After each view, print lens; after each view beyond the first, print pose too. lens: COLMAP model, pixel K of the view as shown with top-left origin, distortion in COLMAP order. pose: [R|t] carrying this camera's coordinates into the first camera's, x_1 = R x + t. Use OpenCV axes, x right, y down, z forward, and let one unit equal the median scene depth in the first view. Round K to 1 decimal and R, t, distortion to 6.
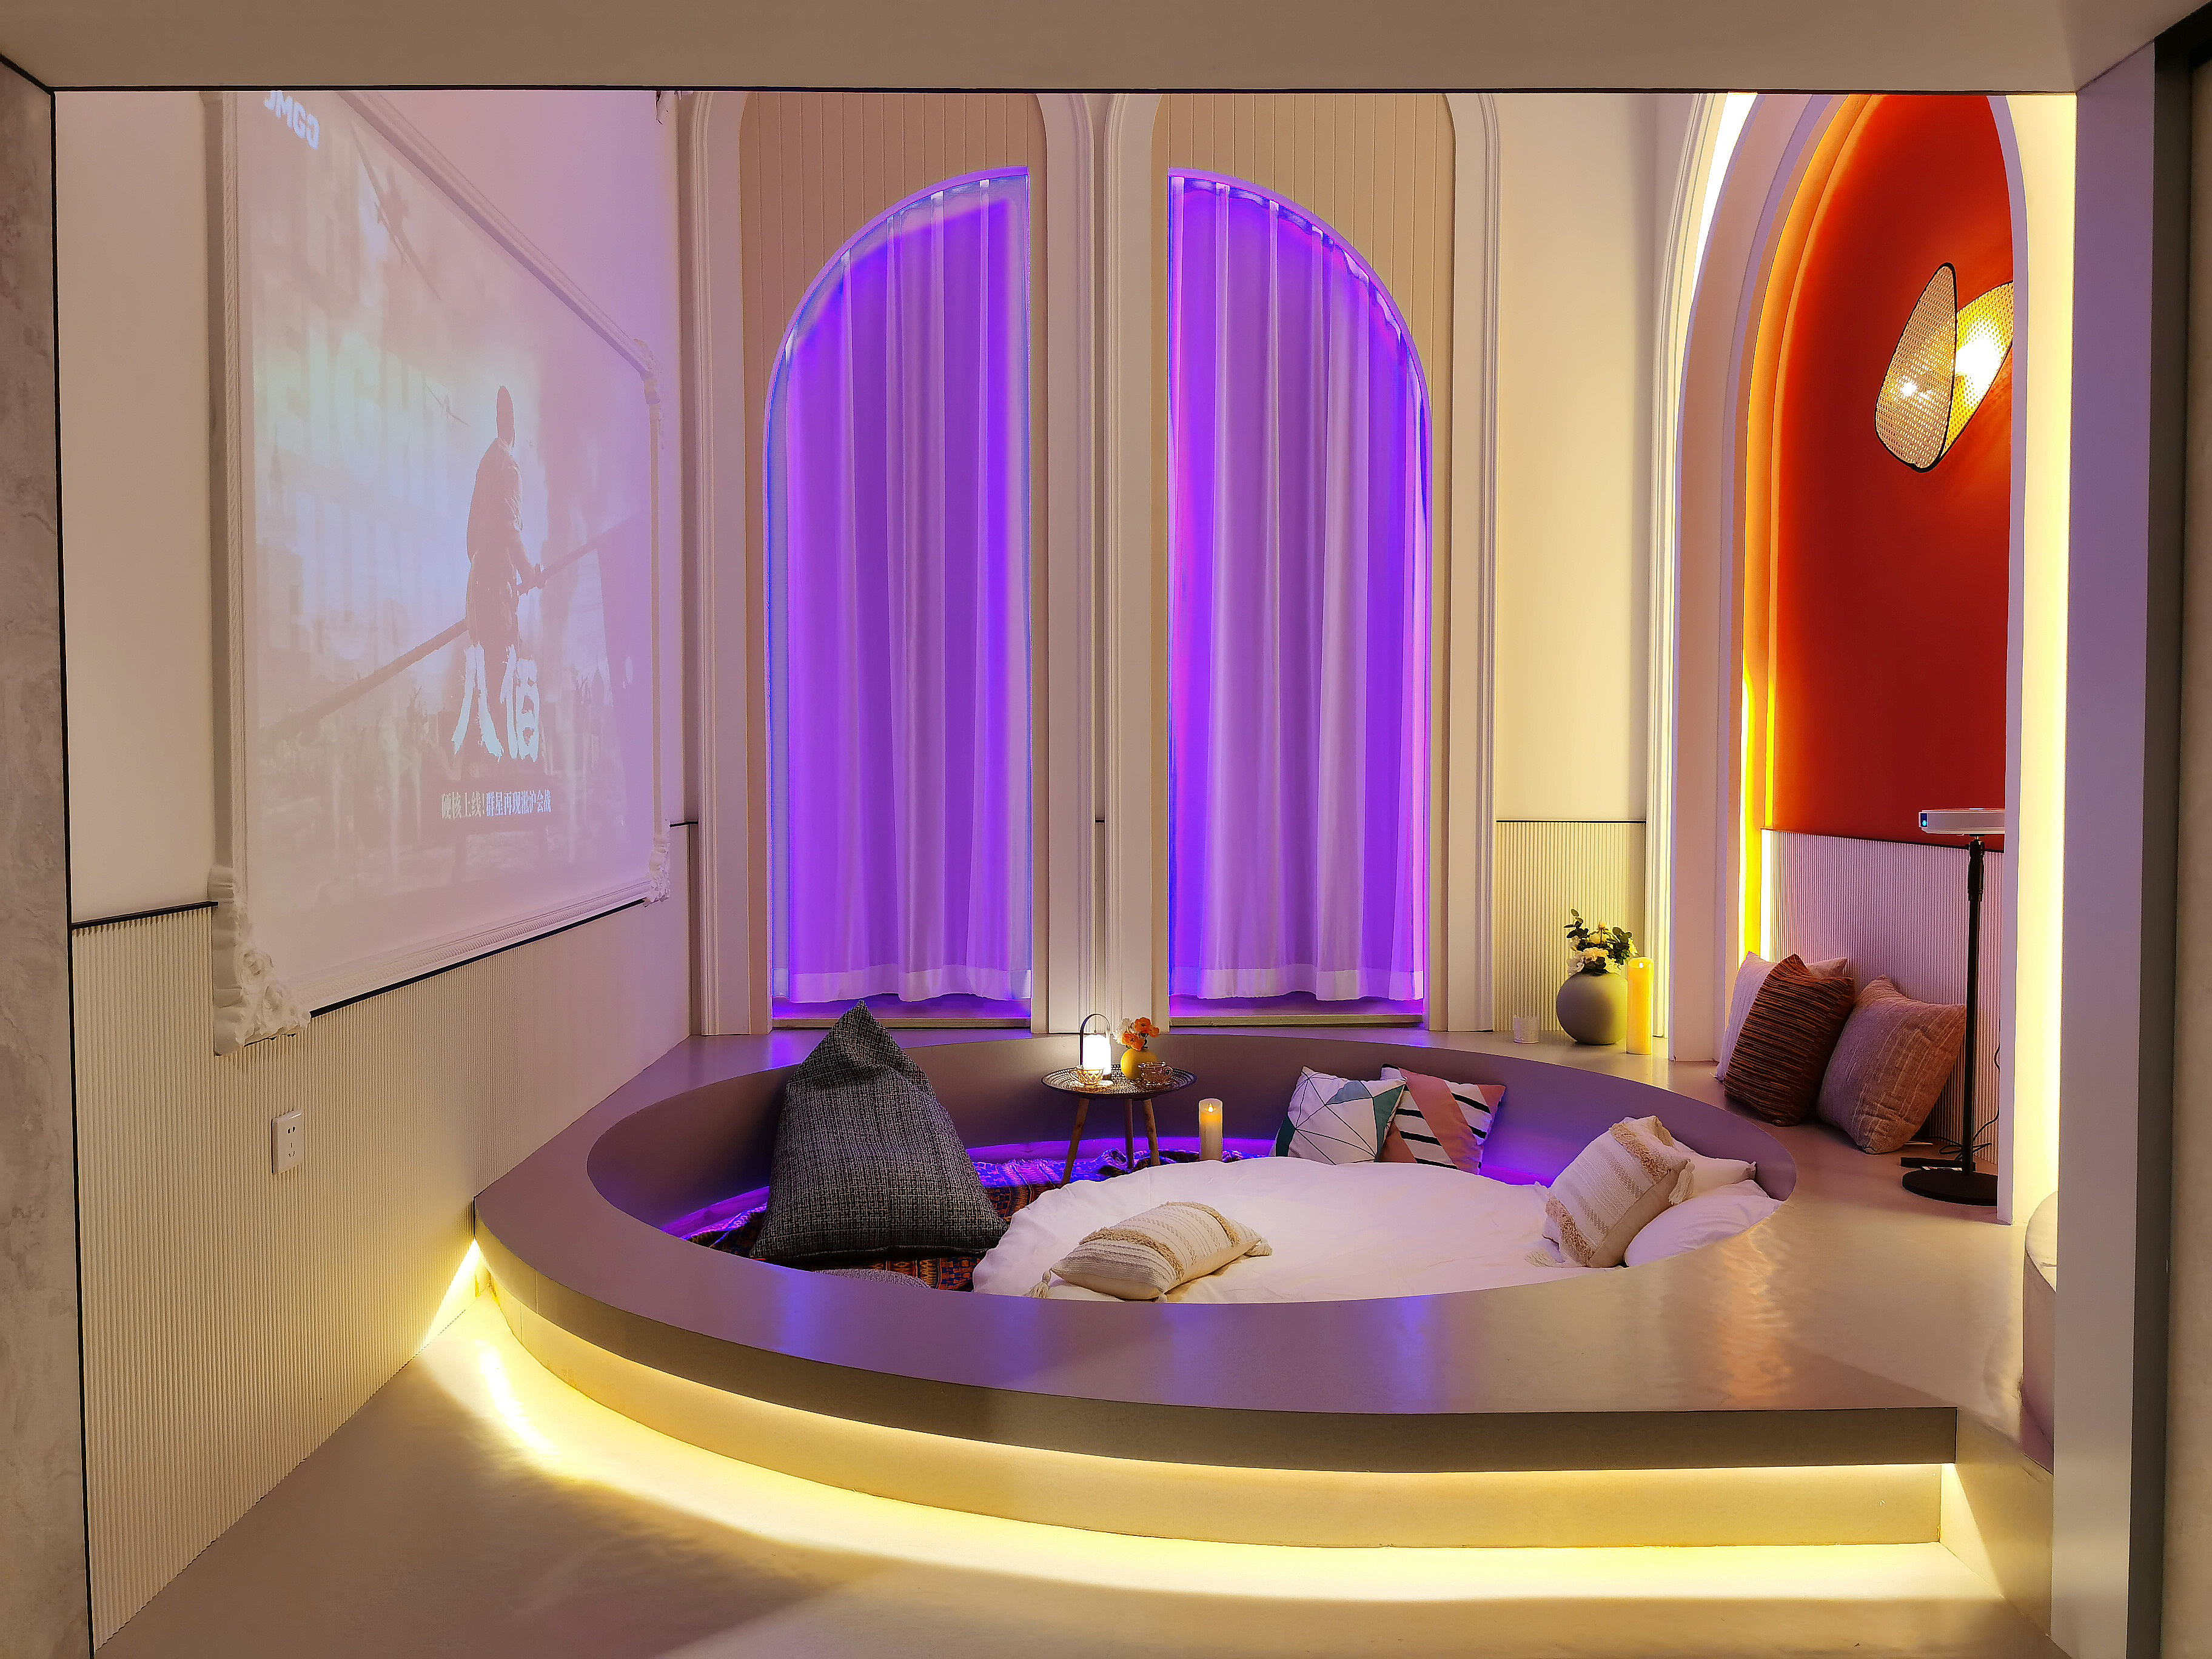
lens RADIAL K [[1722.9, 0, 1090.5], [0, 1722.9, 834.2], [0, 0, 1]] dist [-0.002642, -0.007194]
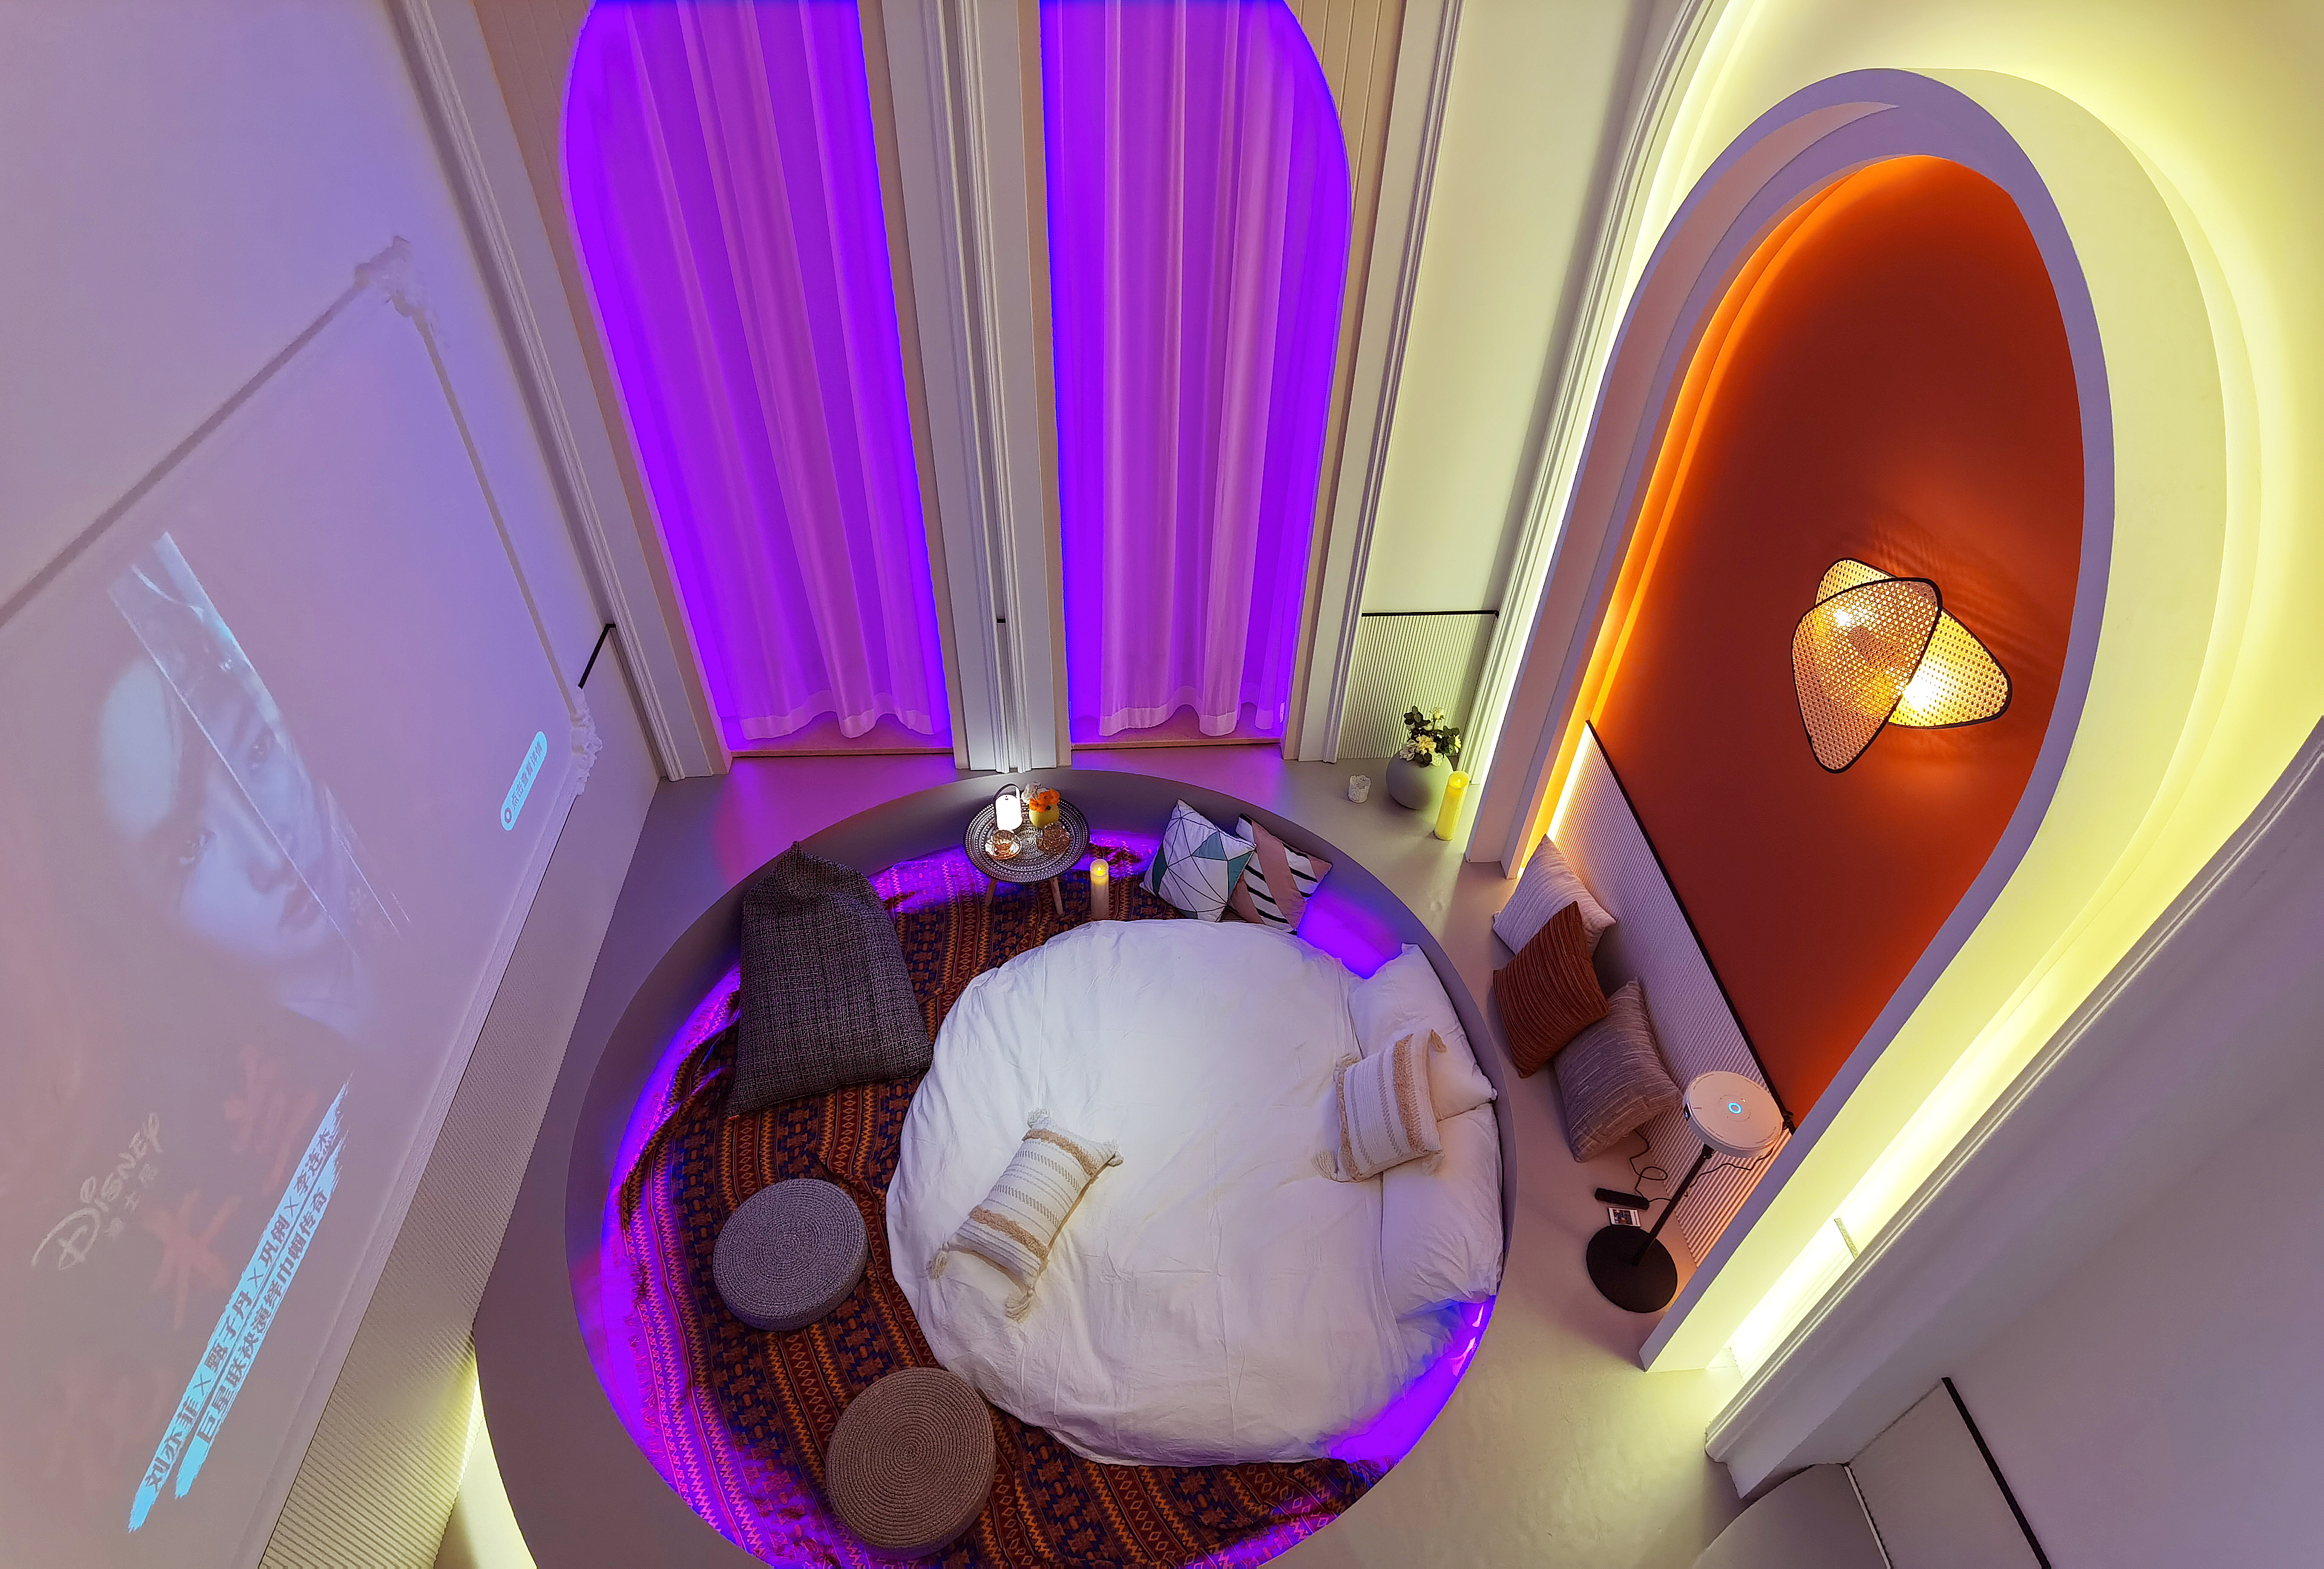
lens RADIAL K [[1162.9, 0, 1156.9], [0, 1162.9, 895.1], [0, 0, 1]] dist [0.087599, 0.000287]
pose [[0.998324, -0.011143, 0.056797, 0.116377], [-0.028760, 0.756085, 0.653842, -0.704542], [-0.050229, -0.654379, 0.754497, 0.630013]]
